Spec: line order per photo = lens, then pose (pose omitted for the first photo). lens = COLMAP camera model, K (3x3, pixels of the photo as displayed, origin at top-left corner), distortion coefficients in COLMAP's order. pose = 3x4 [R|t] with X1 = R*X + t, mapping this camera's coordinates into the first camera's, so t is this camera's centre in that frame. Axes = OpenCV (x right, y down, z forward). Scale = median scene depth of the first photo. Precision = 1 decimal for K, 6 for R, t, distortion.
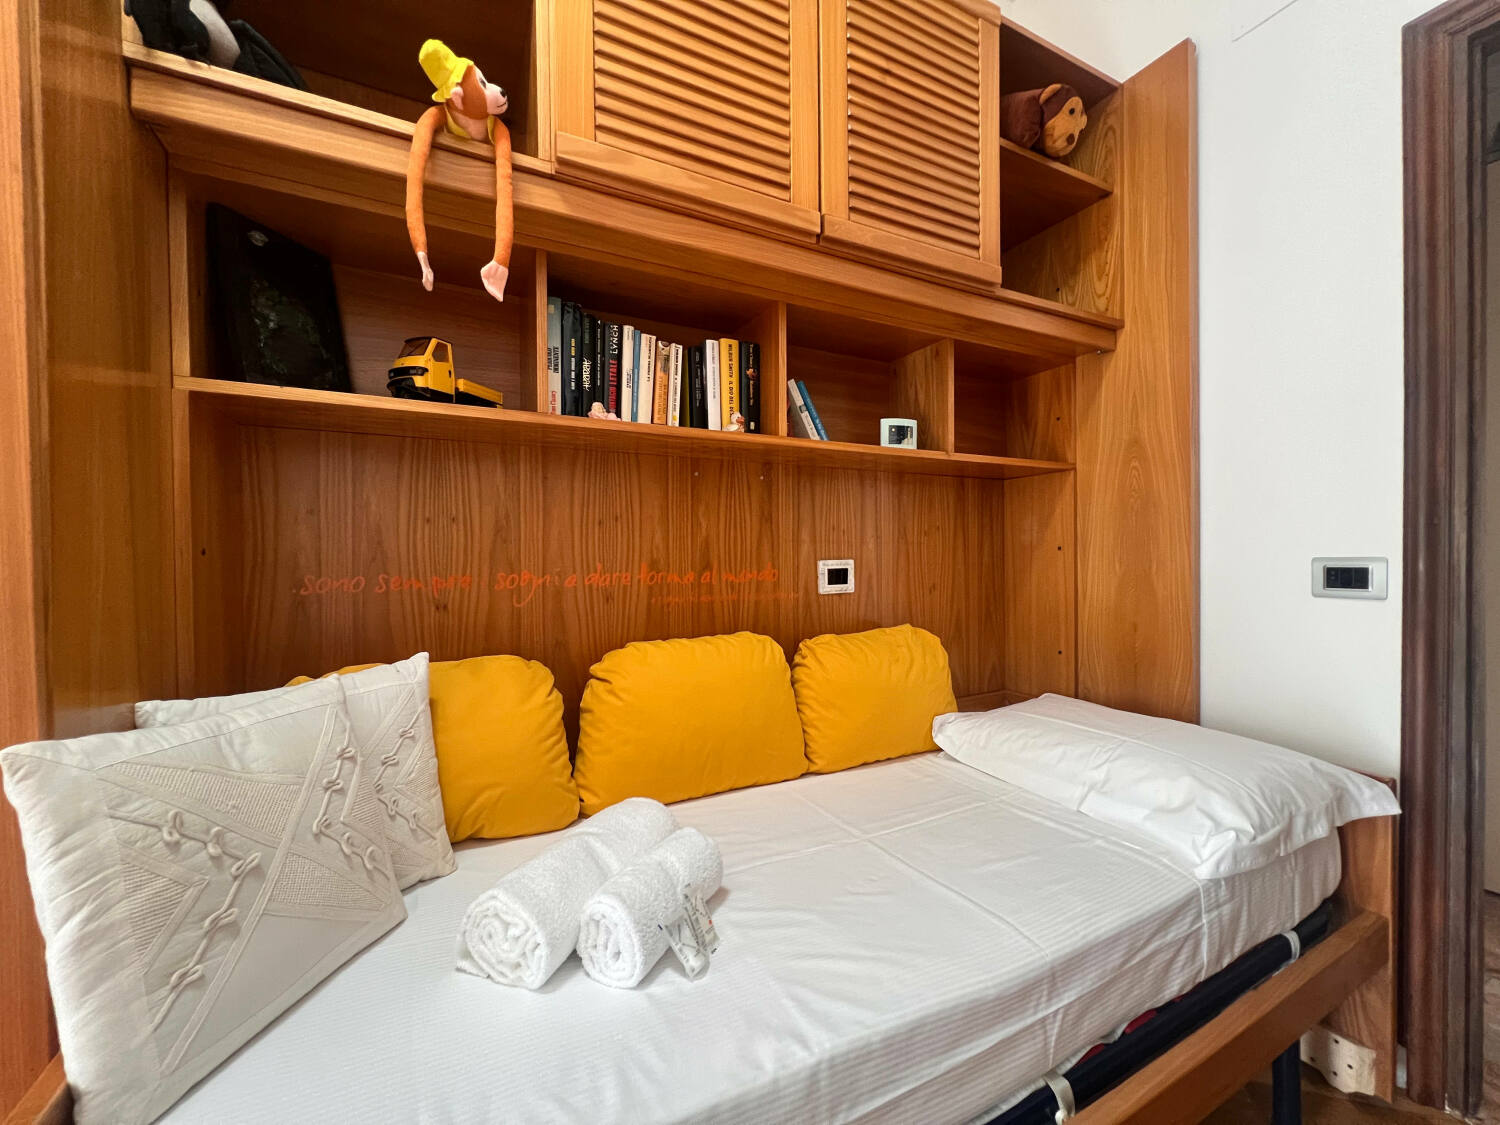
lens RADIAL K [[601.3, 0, 748.8], [0, 601.3, 562.6], [0, 0, 1]] dist [-0.002645, 0.000710]
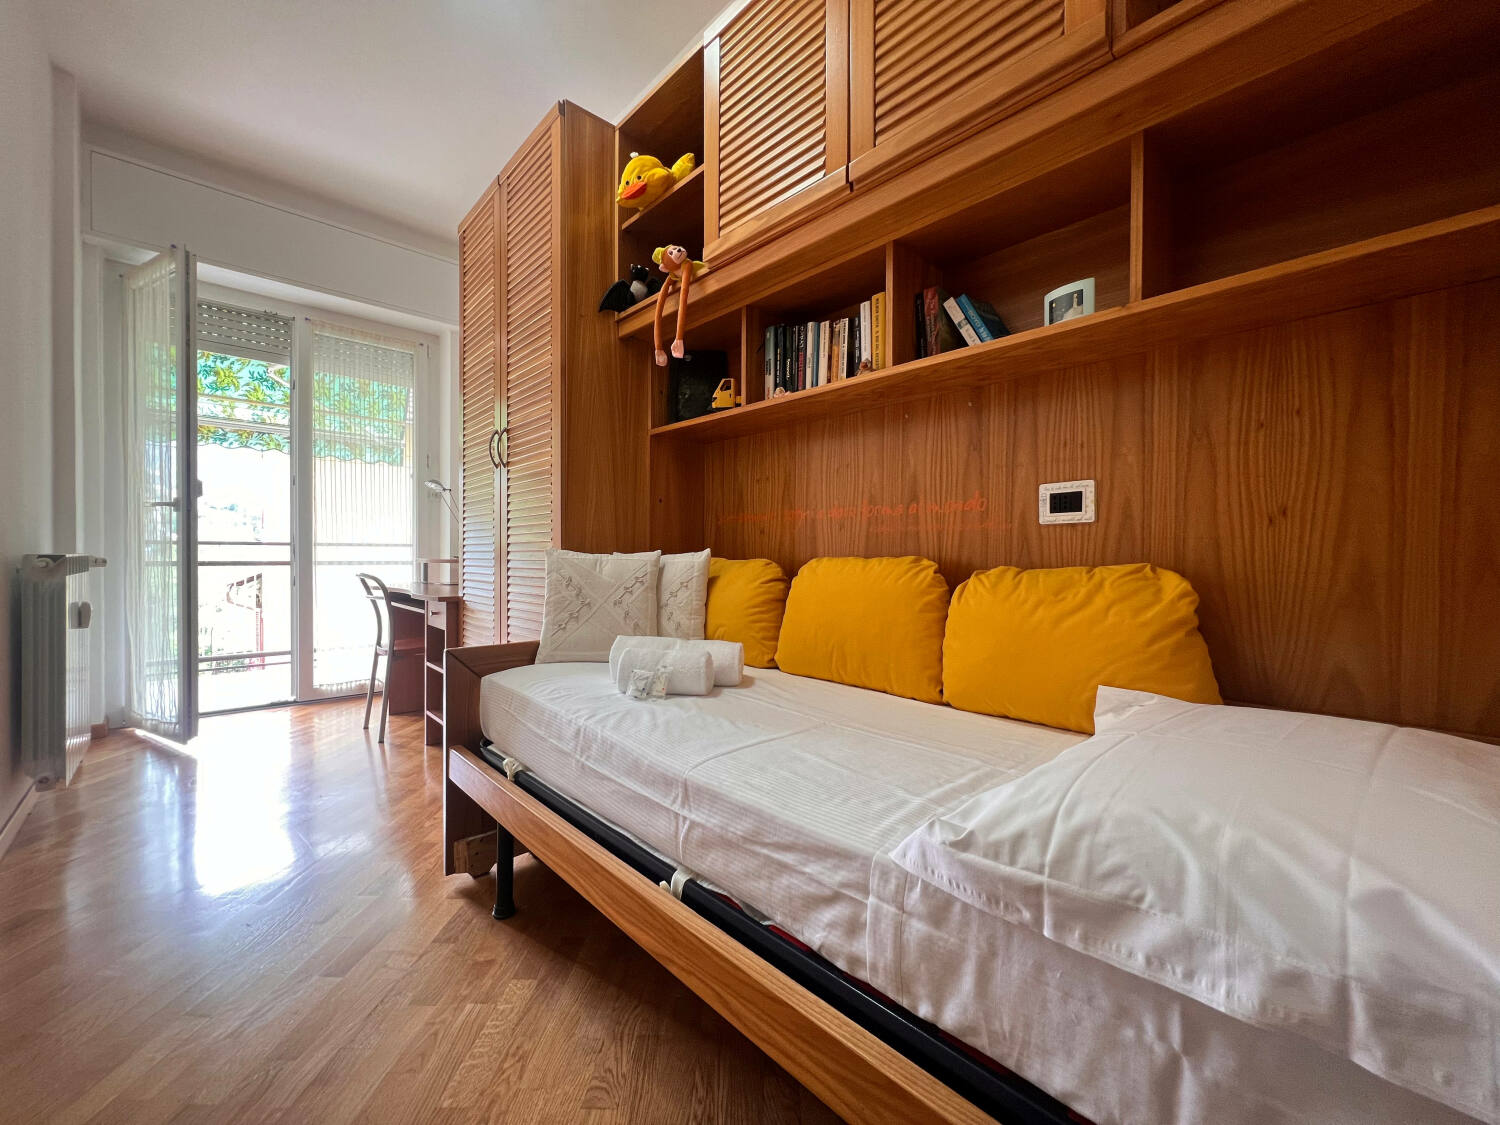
lens RADIAL K [[601.3, 0, 748.8], [0, 601.3, 562.6], [0, 0, 1]] dist [-0.002645, 0.000710]
pose [[0.271427, 0.020989, -0.962230, 0.943431], [-0.018788, 0.999687, 0.016506, 0.114650], [0.962276, 0.013598, 0.271737, 0.433482]]
